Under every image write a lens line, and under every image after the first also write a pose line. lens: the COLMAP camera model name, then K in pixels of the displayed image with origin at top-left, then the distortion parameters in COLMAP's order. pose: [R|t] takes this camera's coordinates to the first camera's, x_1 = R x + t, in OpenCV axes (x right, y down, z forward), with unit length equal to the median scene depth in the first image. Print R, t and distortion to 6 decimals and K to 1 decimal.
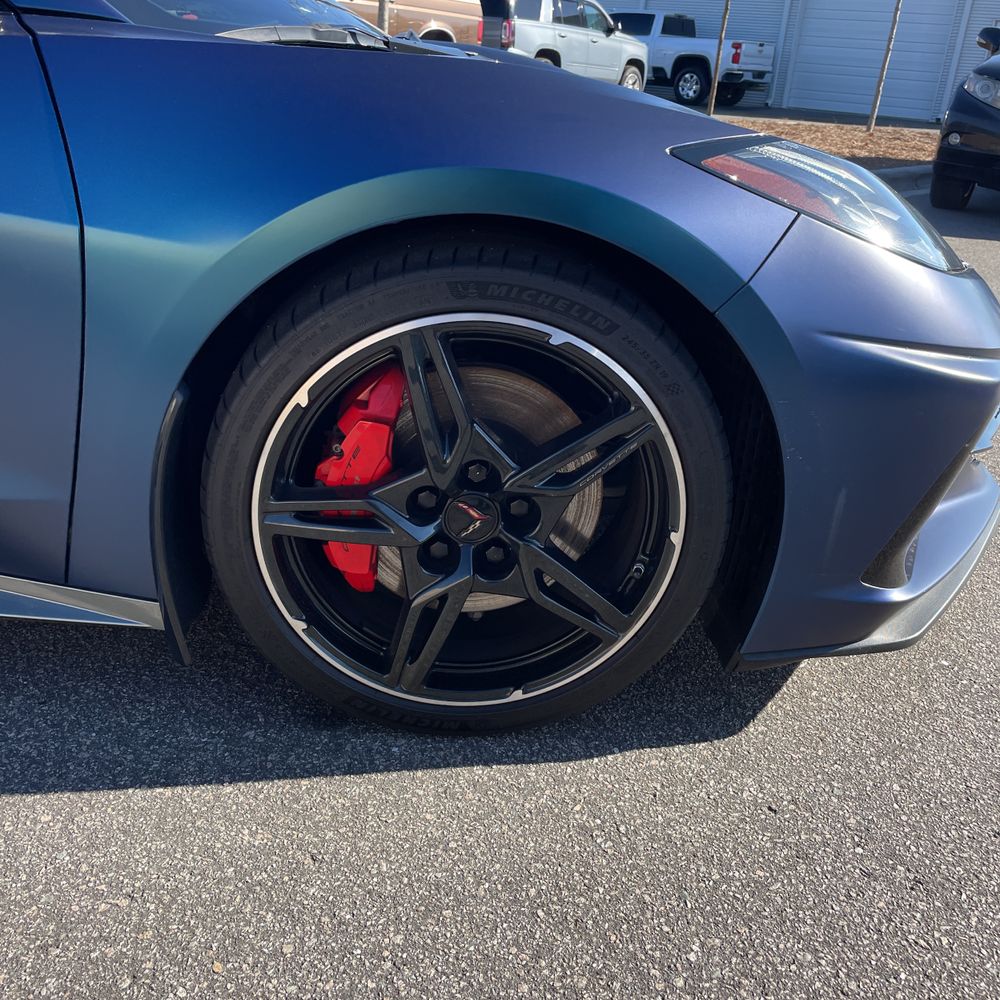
lens RADIAL K [[1000.1, 0, 507.2], [0, 1000.1, 477.7], [0, 0, 1]] dist [0.102428, -0.138804]
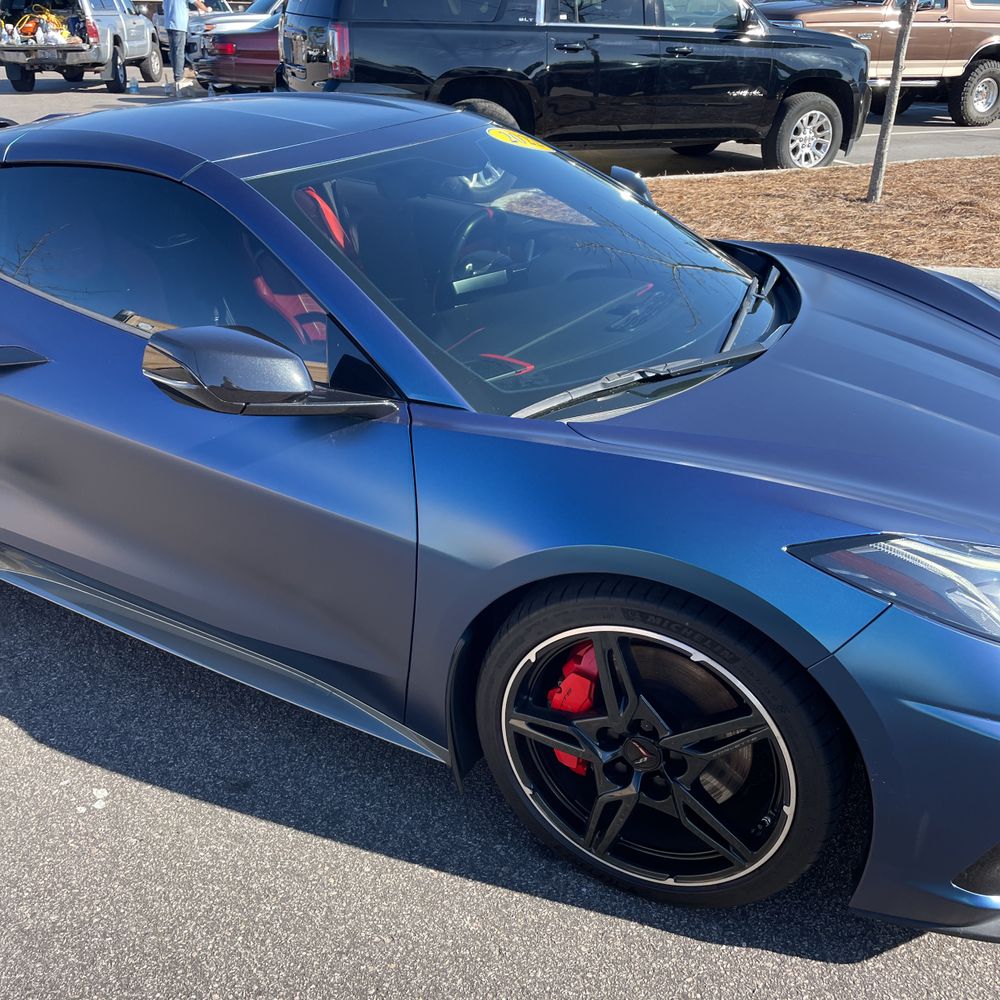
lens RADIAL K [[1004.0, 0, 504.6], [0, 1004.0, 499.7], [0, 0, 1]] dist [0.067476, -0.084605]
pose [[0.870846, 0.145772, -0.469444, 0.400734], [-0.129823, 0.989313, 0.066373, -0.373369], [0.474103, 0.003144, 0.880464, -0.330292]]
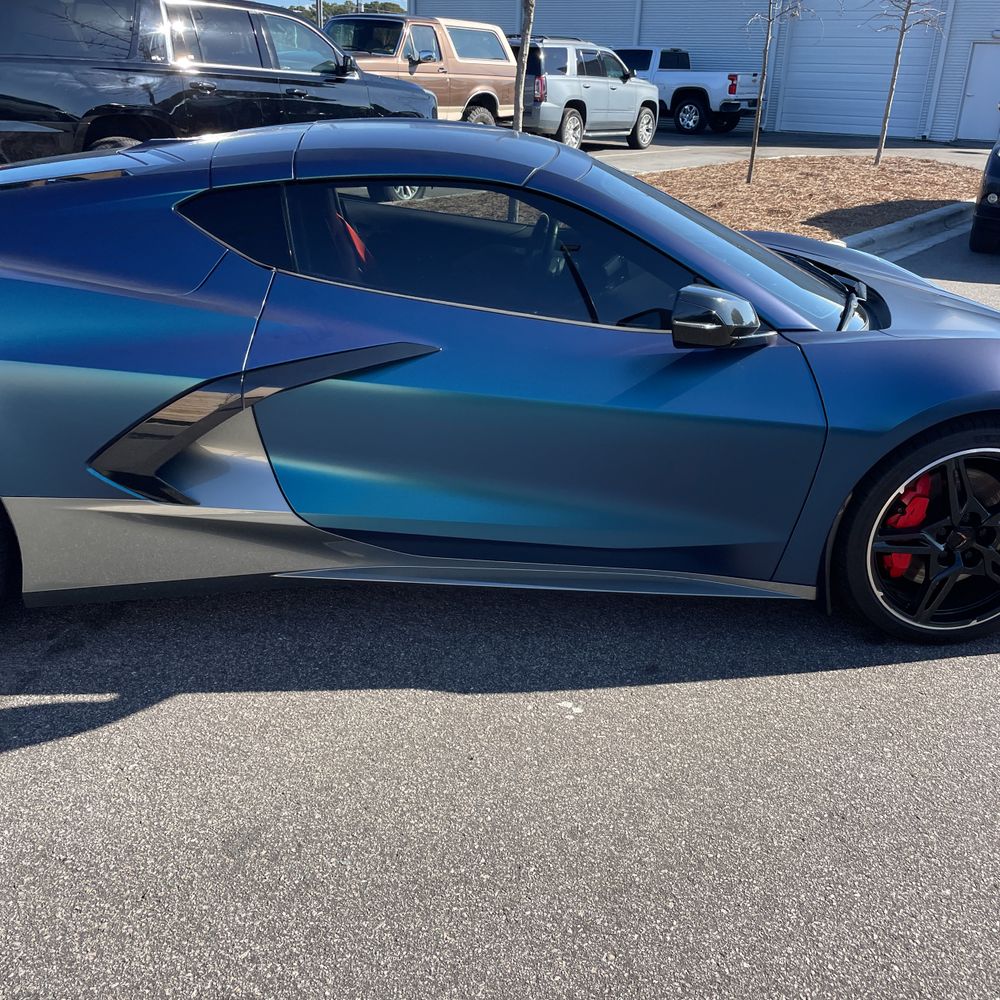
lens RADIAL K [[1009.8, 0, 516.2], [0, 1009.8, 499.5], [0, 0, 1]] dist [0.087983, -0.121631]
pose [[0.997755, -0.060741, 0.028212, -1.022354], [0.060580, 0.998142, 0.006504, -0.112880], [-0.028555, -0.004780, 0.999581, -1.130652]]
